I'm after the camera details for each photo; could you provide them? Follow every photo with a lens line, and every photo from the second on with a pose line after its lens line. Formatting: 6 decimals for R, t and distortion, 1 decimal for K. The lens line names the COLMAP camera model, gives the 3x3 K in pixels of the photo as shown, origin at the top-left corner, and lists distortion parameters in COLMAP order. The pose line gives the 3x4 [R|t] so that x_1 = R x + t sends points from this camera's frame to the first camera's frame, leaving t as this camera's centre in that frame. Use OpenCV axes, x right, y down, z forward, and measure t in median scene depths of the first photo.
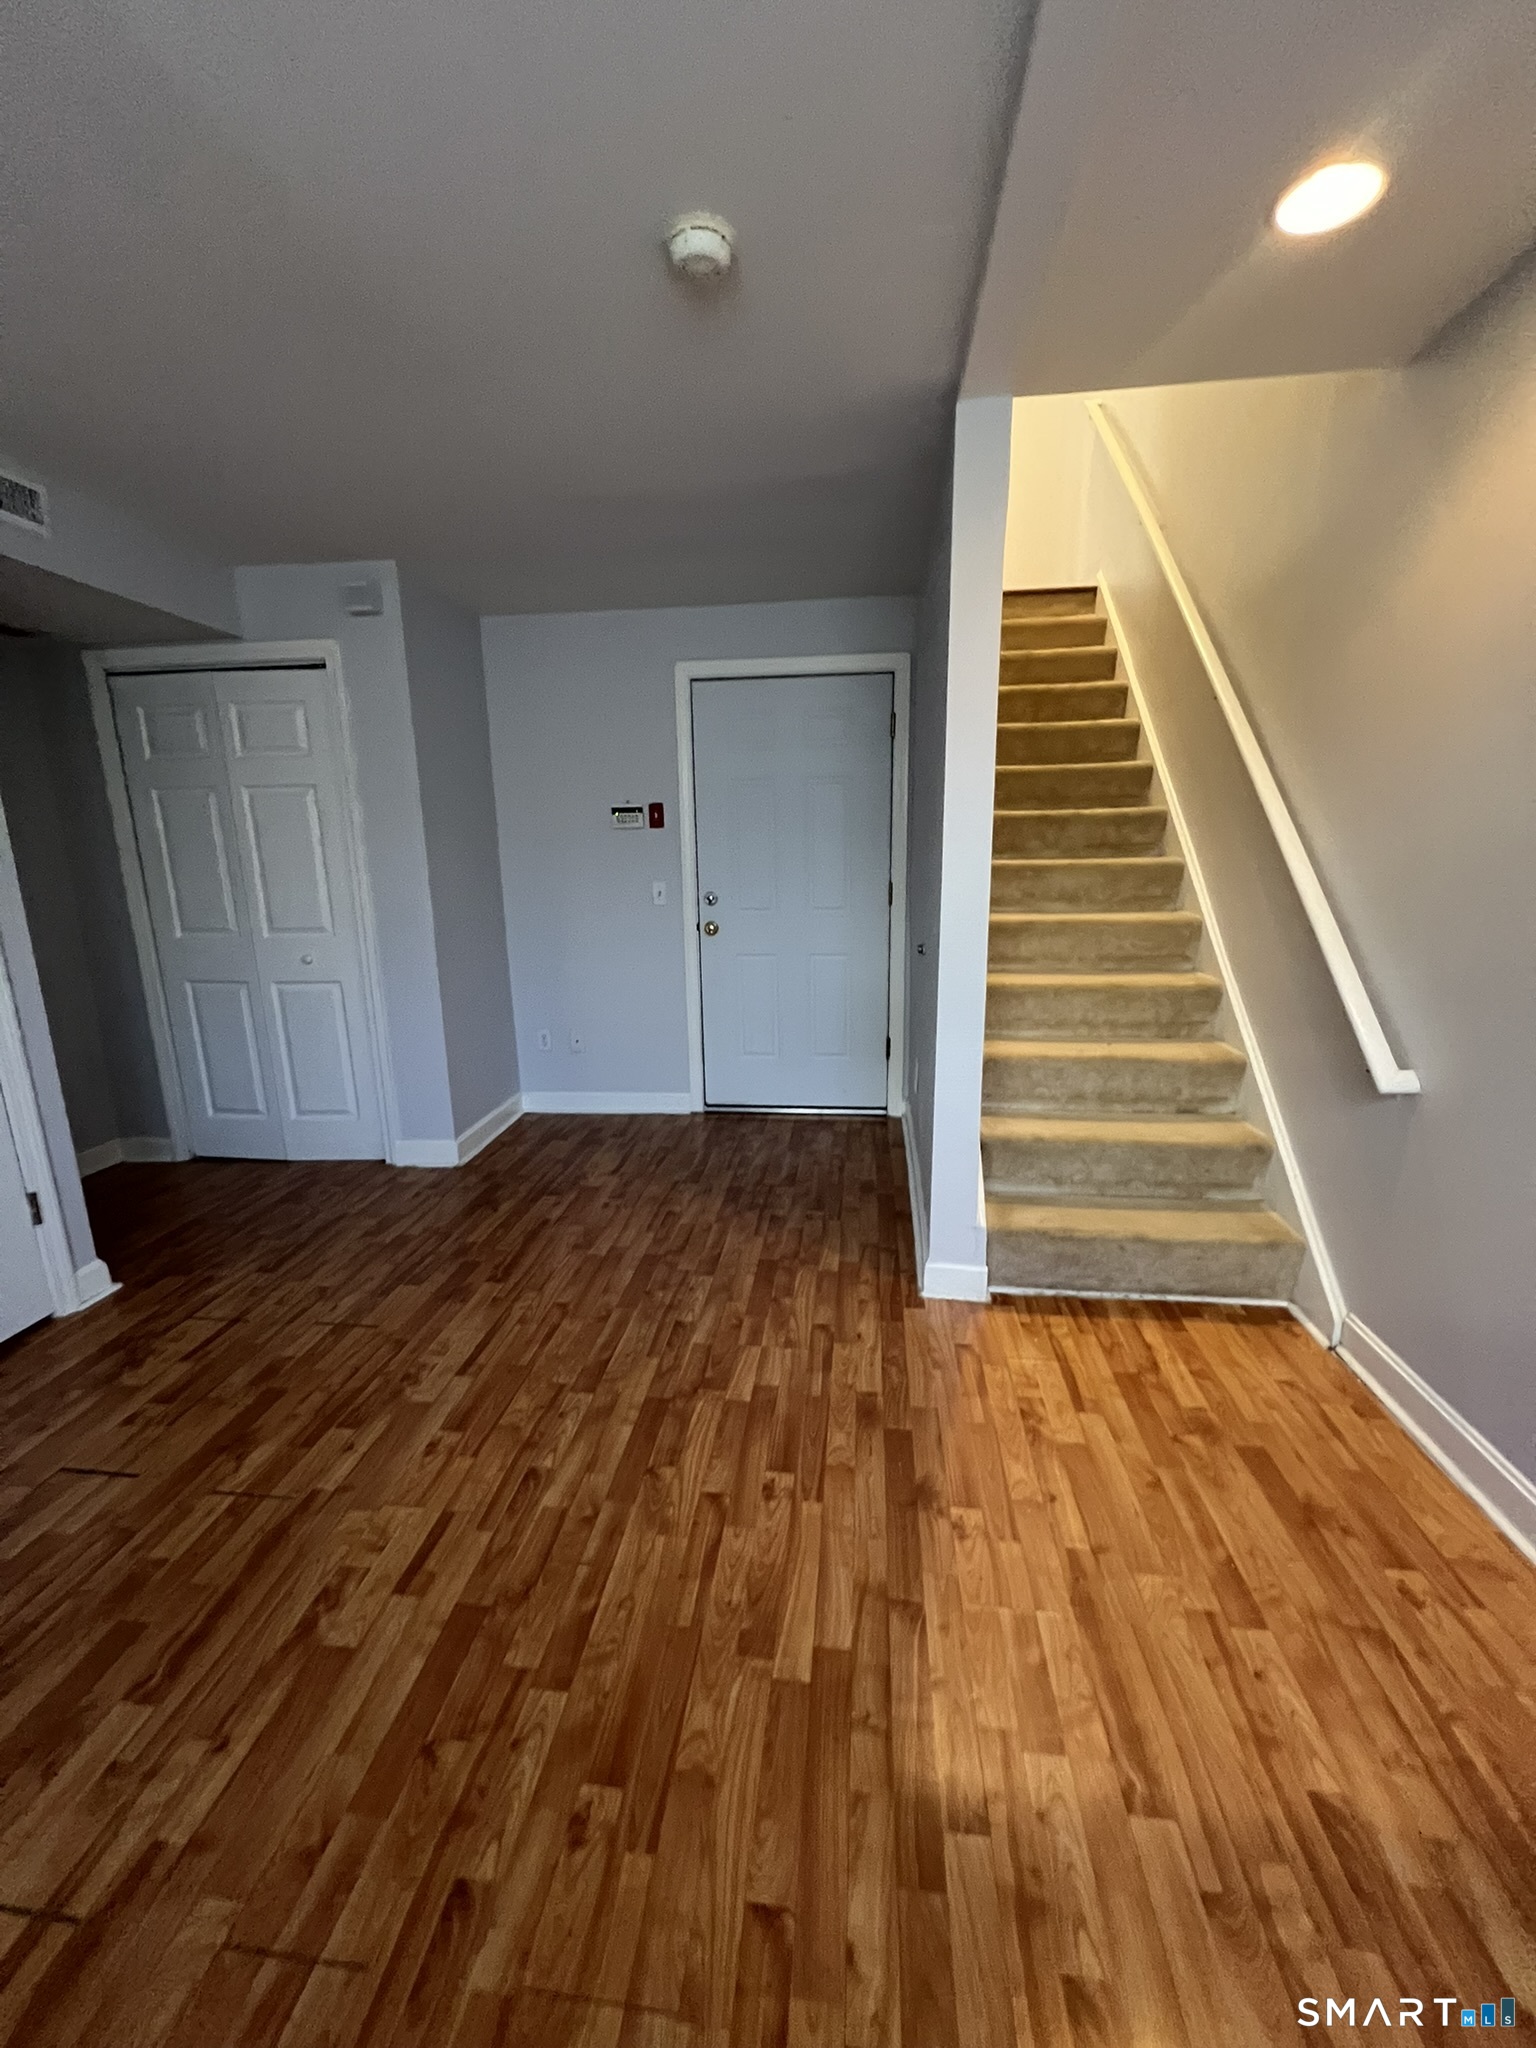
lens RADIAL K [[820.5, 0, 765.6], [0, 820.5, 1027.5], [0, 0, 1]] dist [-0.004648, 0.001503]
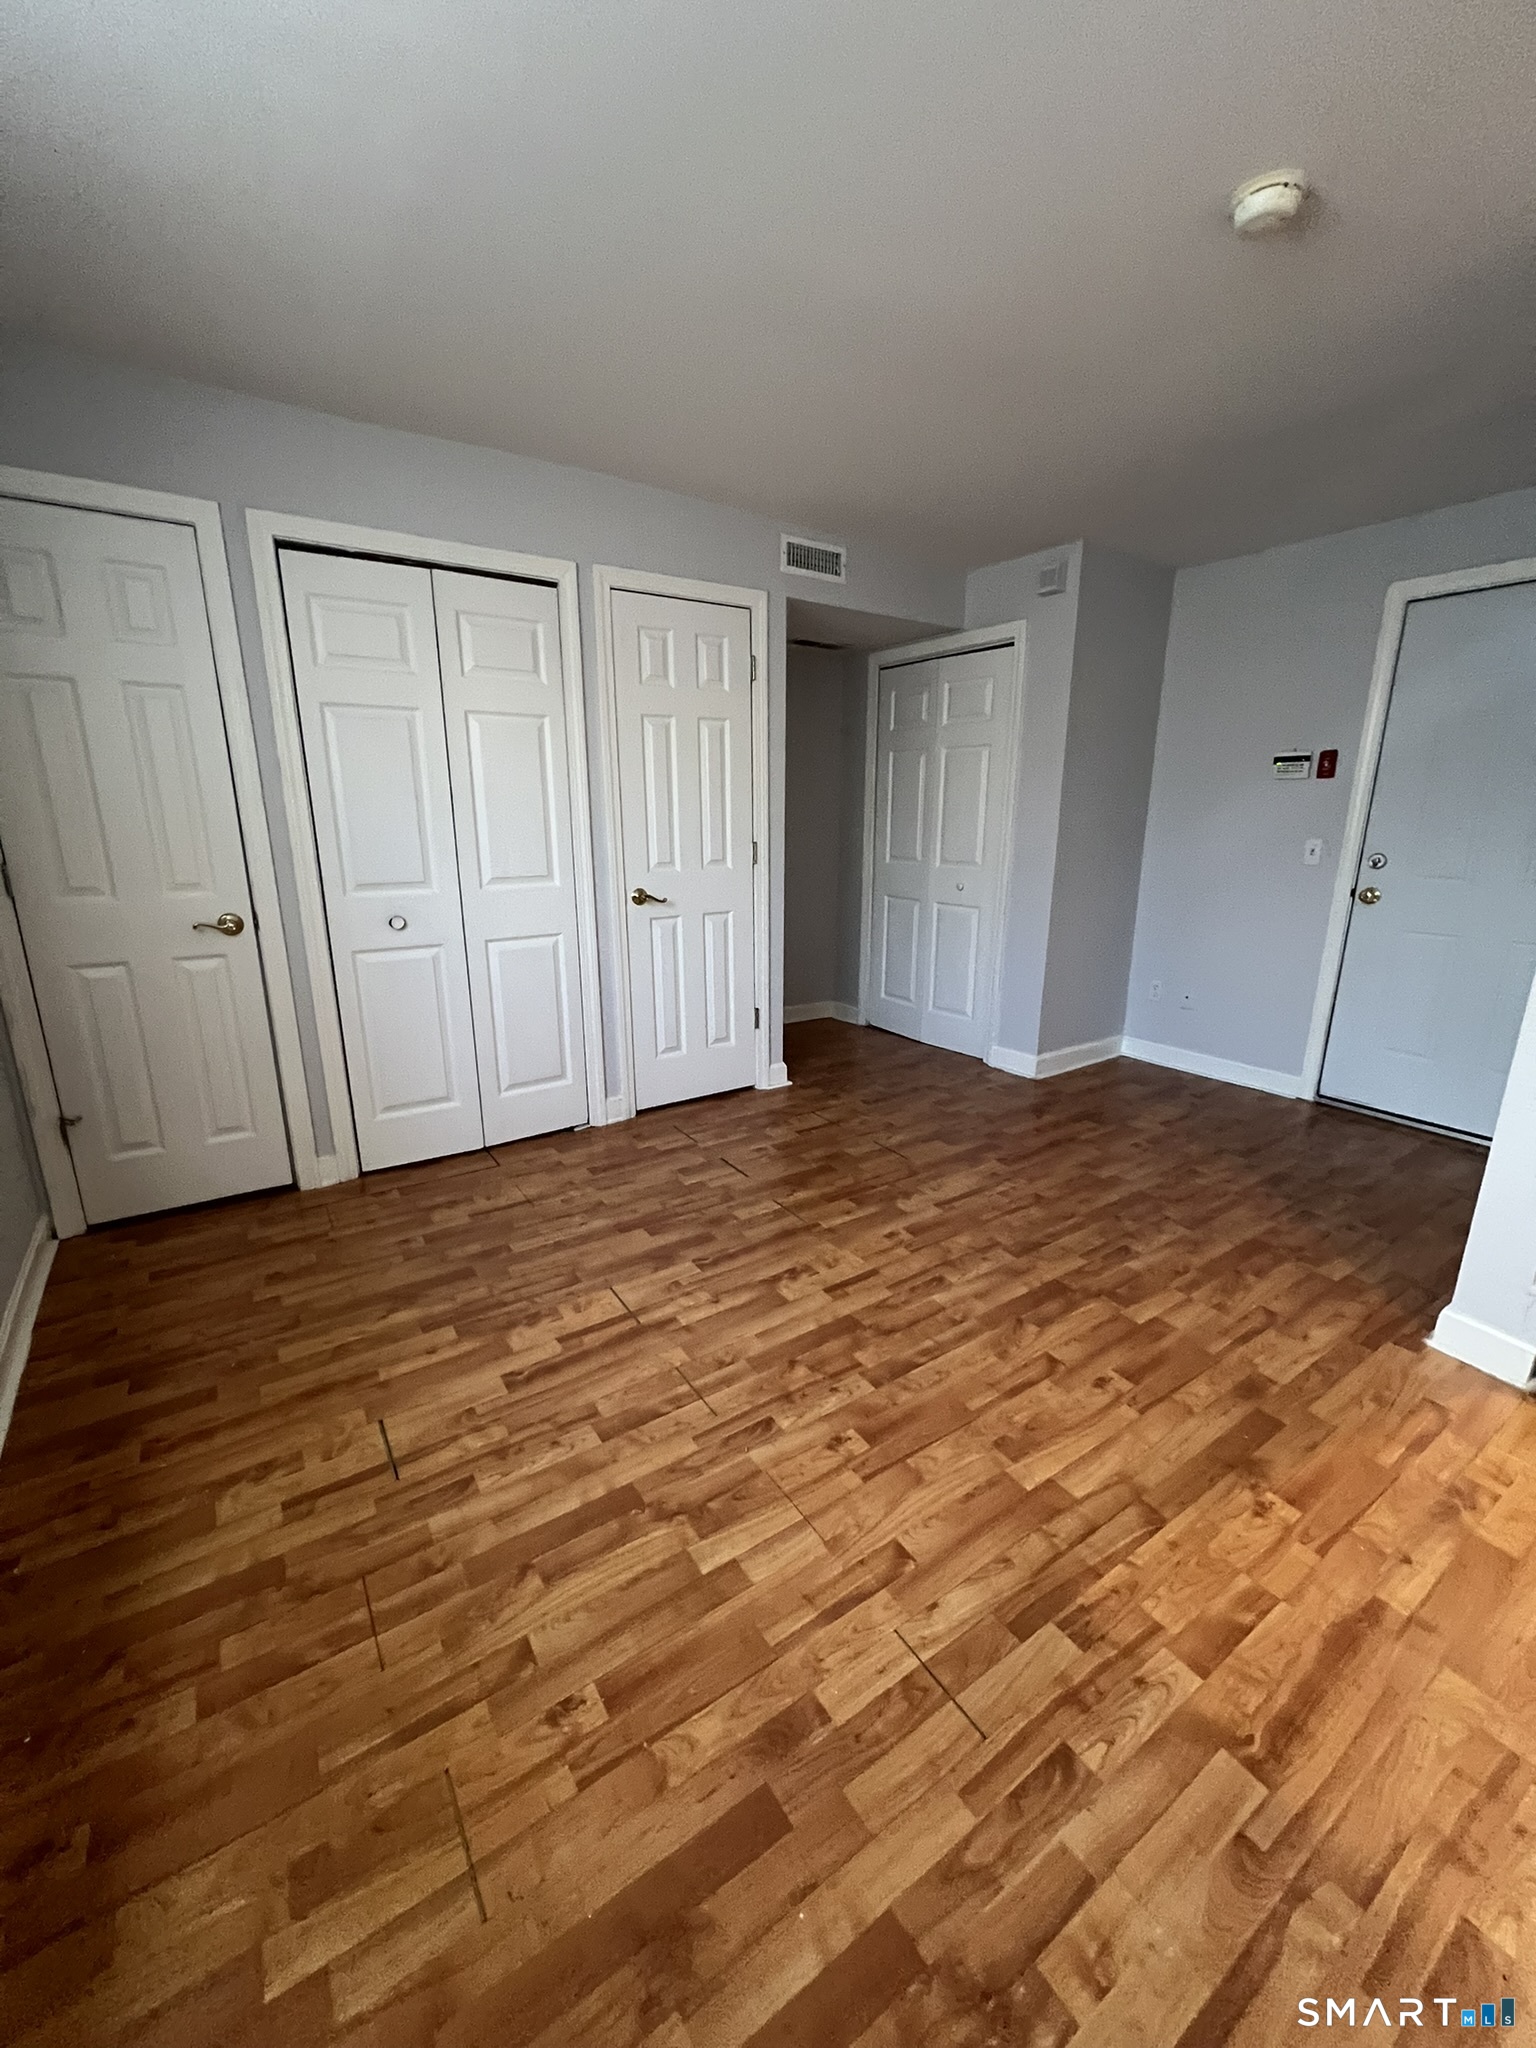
lens RADIAL K [[820.5, 0, 764.4], [0, 820.5, 1027.3], [0, 0, 1]] dist [-0.004648, 0.001503]
pose [[0.646364, 0.213468, -0.732560, 0.354167], [-0.176191, 0.975878, 0.128912, 0.030317], [0.742408, 0.045746, 0.668384, -0.084142]]
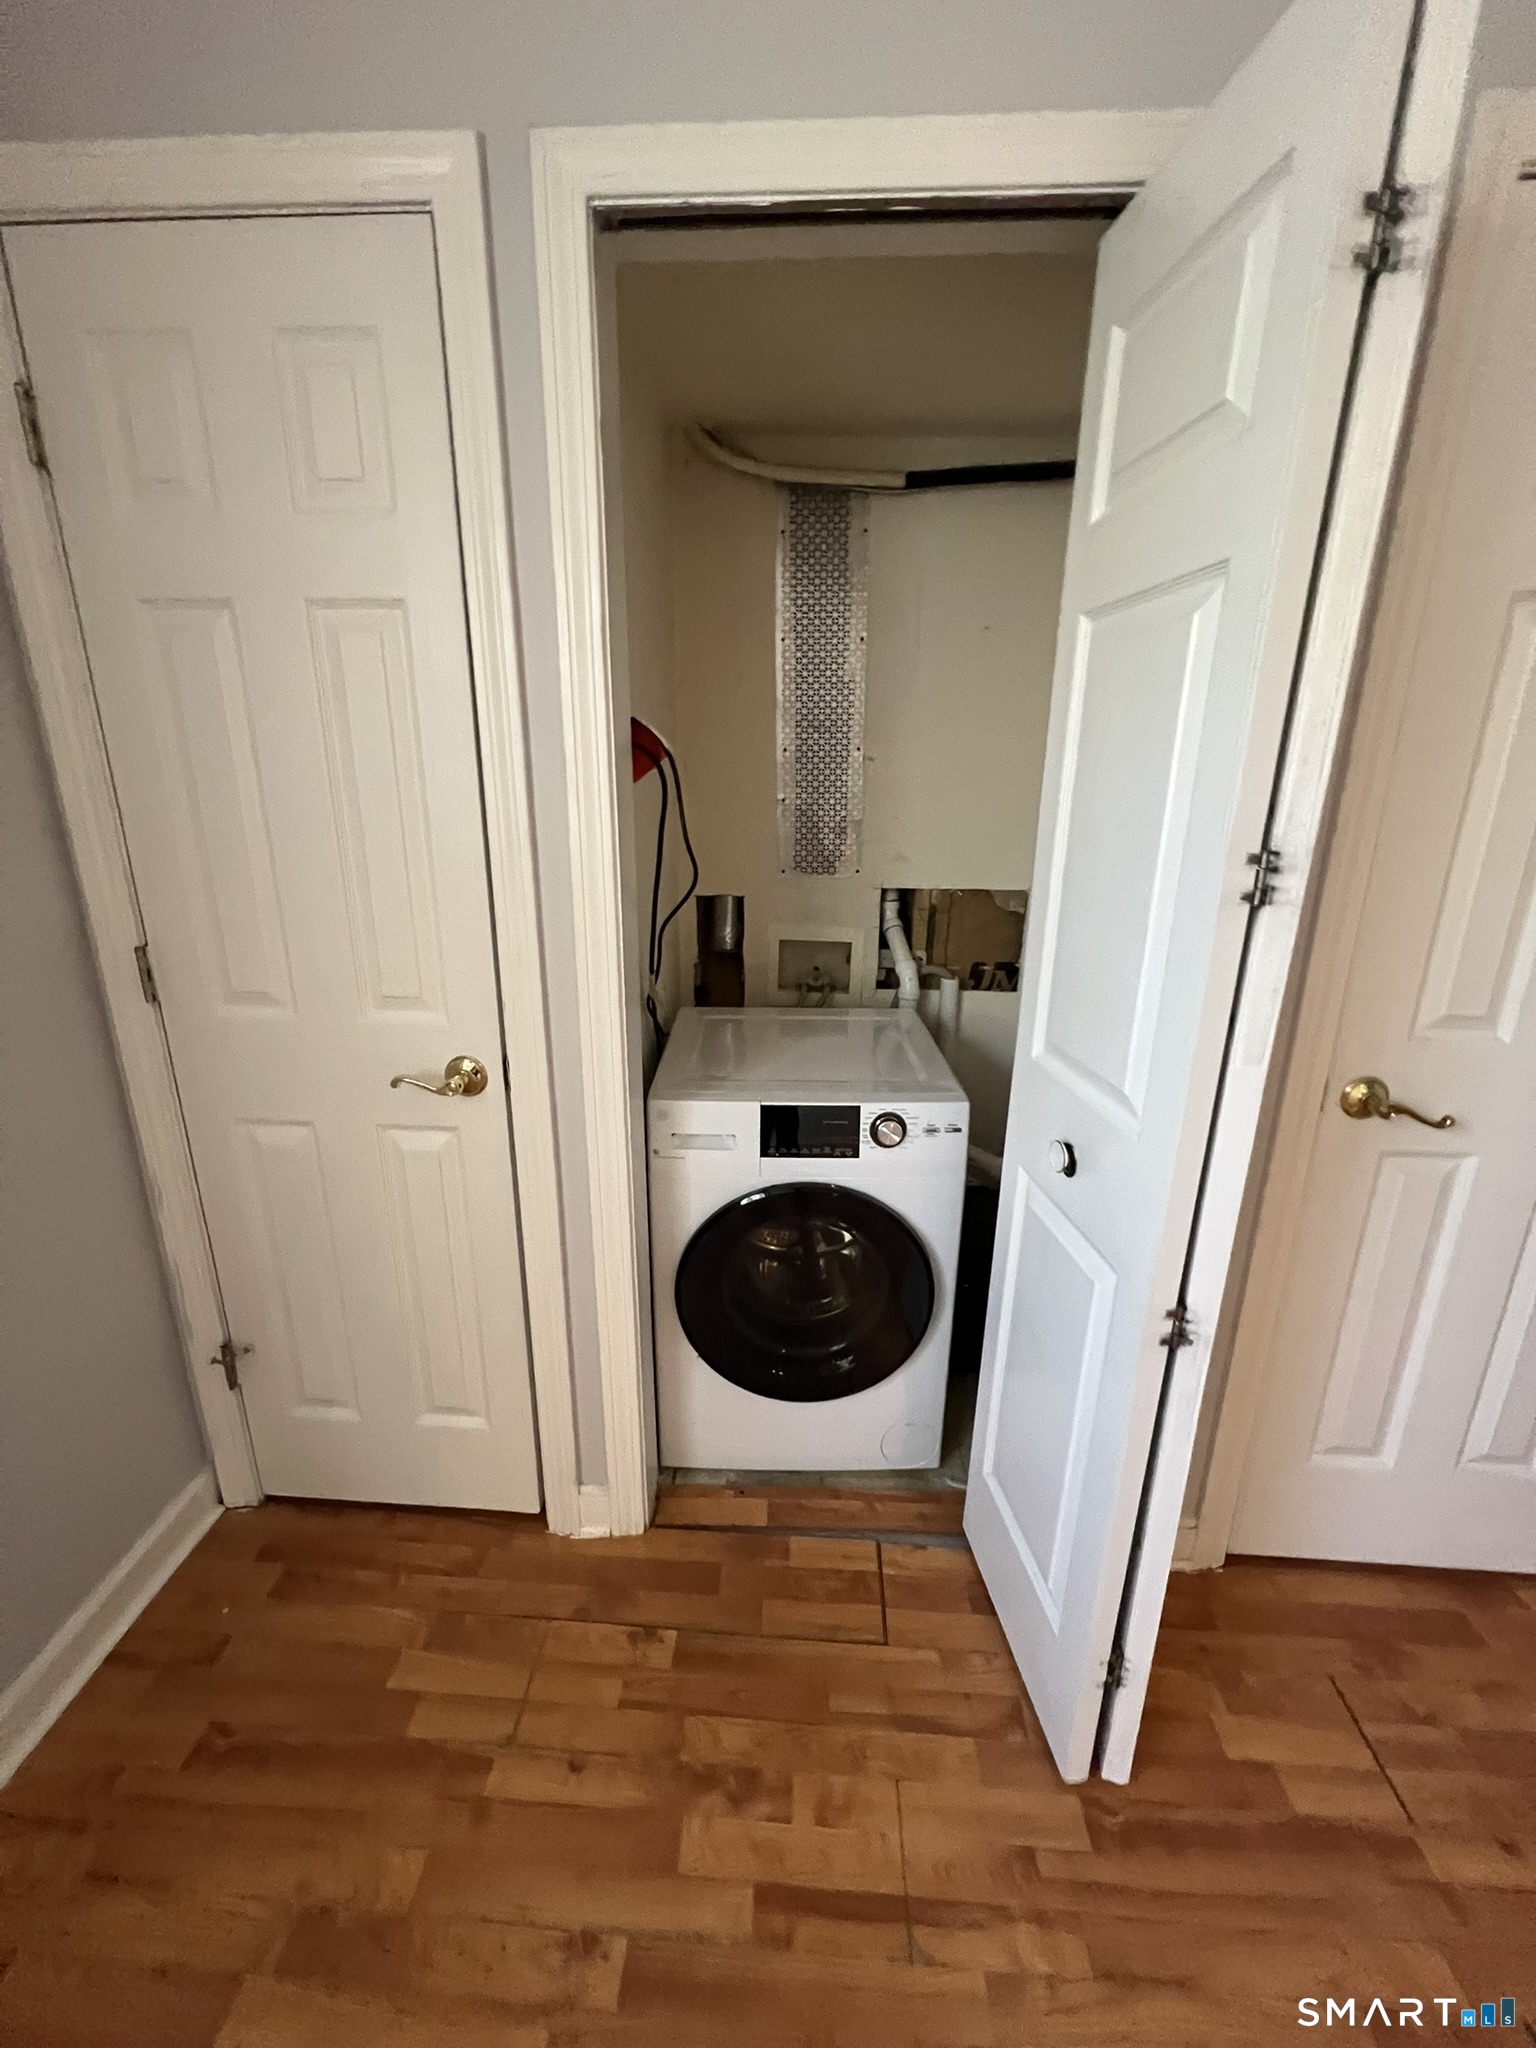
lens RADIAL K [[820.5, 0, 765.4], [0, 820.5, 1029.6], [0, 0, 1]] dist [-0.004648, 0.001503]
pose [[0.054812, 0.308824, -0.949538, -0.514162], [-0.225795, 0.930168, 0.289490, -0.093896], [0.972632, 0.198533, 0.120716, 0.286089]]
